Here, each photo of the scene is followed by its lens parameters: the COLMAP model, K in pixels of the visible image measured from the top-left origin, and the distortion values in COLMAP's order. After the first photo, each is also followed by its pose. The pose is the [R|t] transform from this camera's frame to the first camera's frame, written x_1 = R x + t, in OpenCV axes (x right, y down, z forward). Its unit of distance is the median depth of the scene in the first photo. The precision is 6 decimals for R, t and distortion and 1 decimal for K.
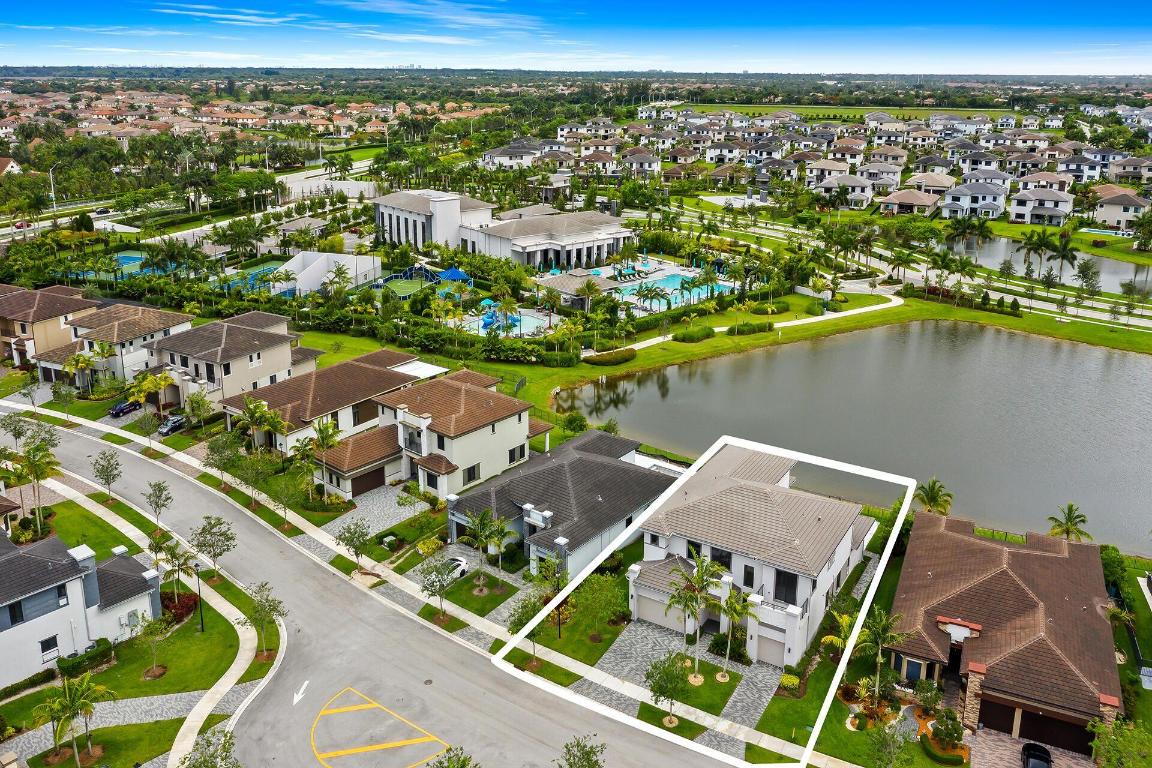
lens RADIAL K [[934.9, 0, 576.0], [0, 934.9, 384.0], [0, 0, 1]] dist [0.000602, -0.004059]
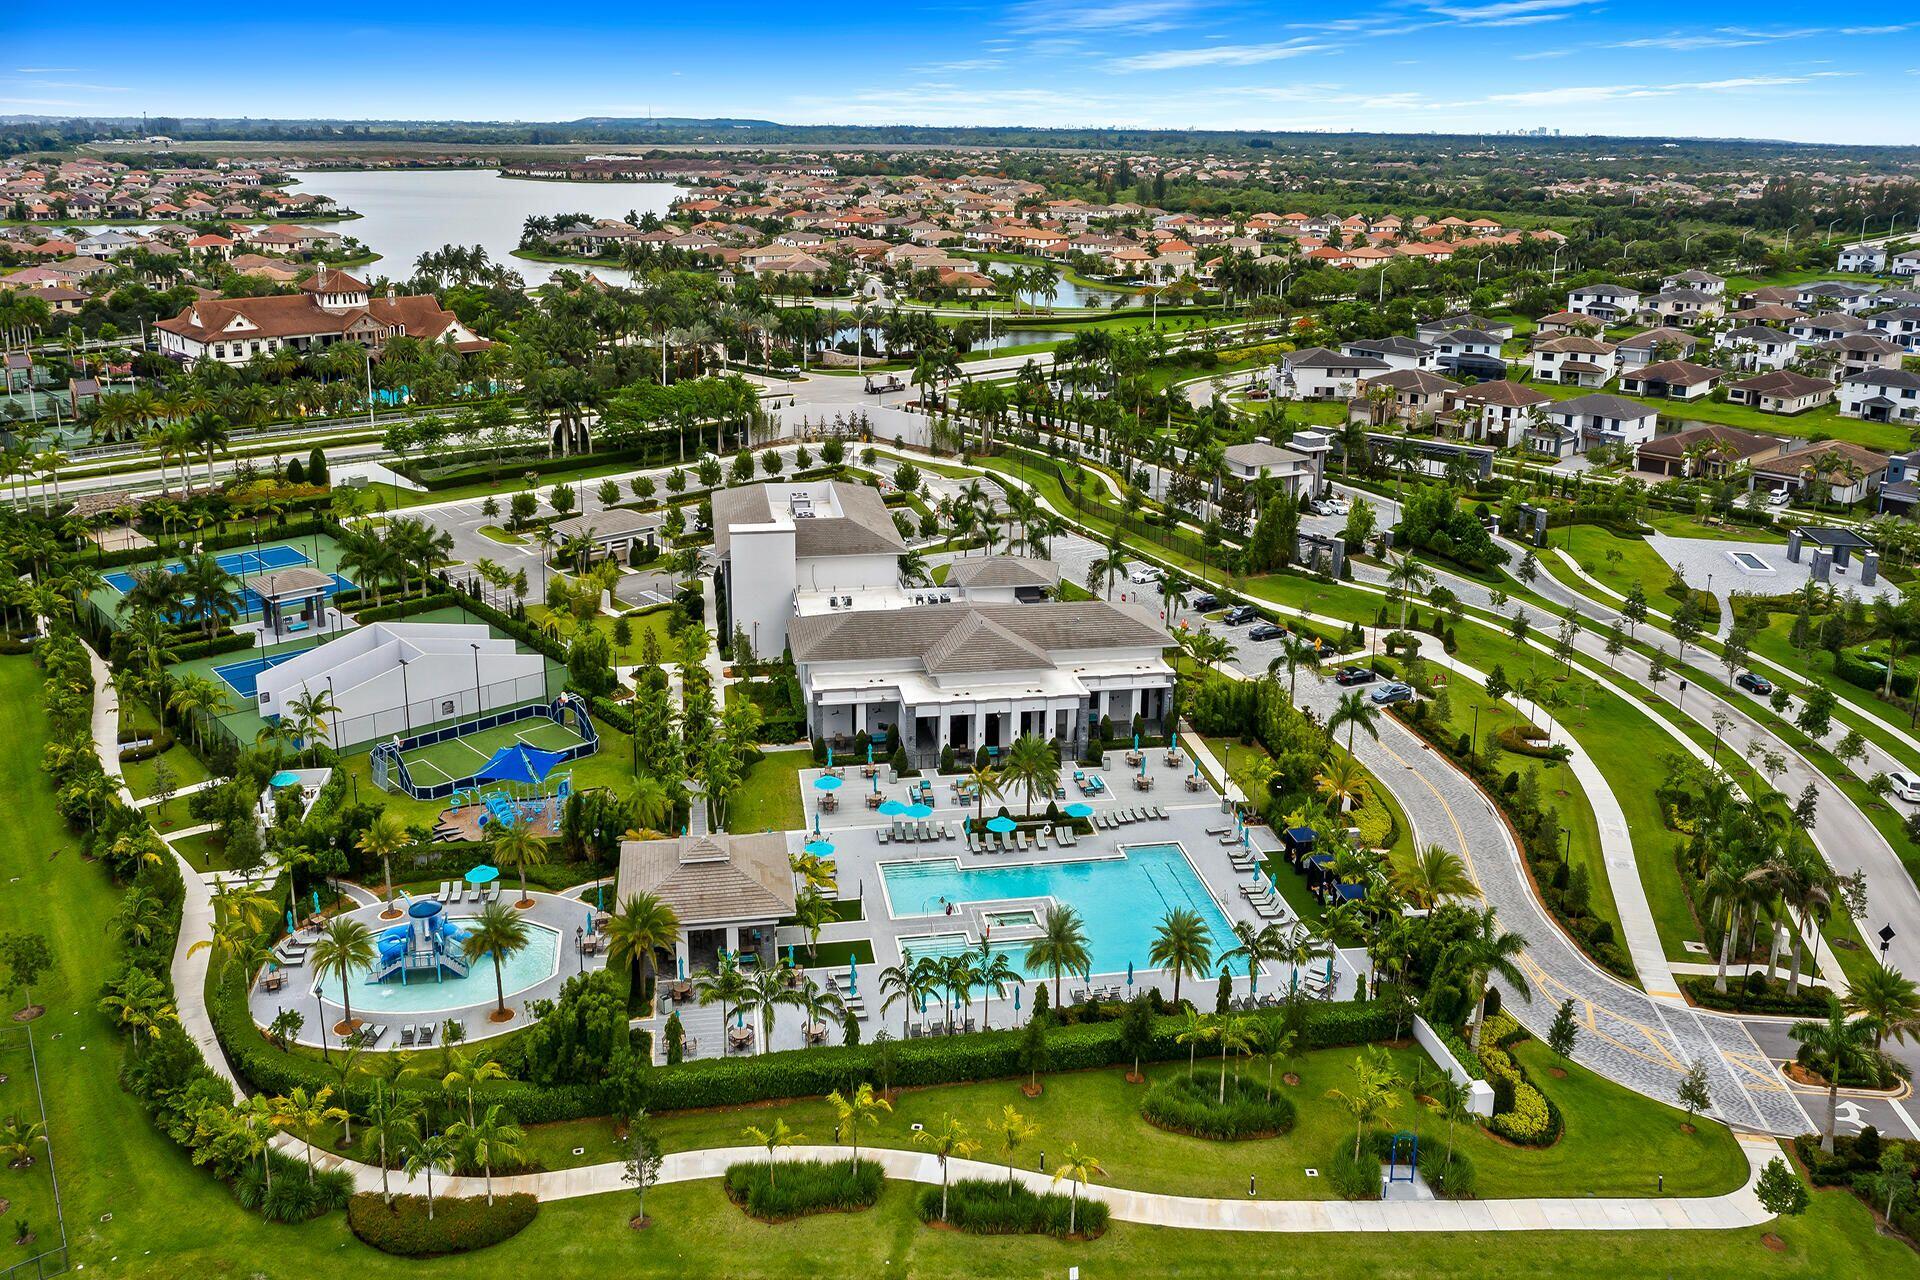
lens RADIAL K [[1554.2, 0, 960.0], [0, 1554.2, 640.0], [0, 0, 1]] dist [0.009503, 0.005834]
pose [[0.864268, 0.164833, -0.475259, 0.148583], [-0.168972, 0.985022, 0.034355, -0.098781], [0.473803, 0.050614, 0.879175, 0.223834]]
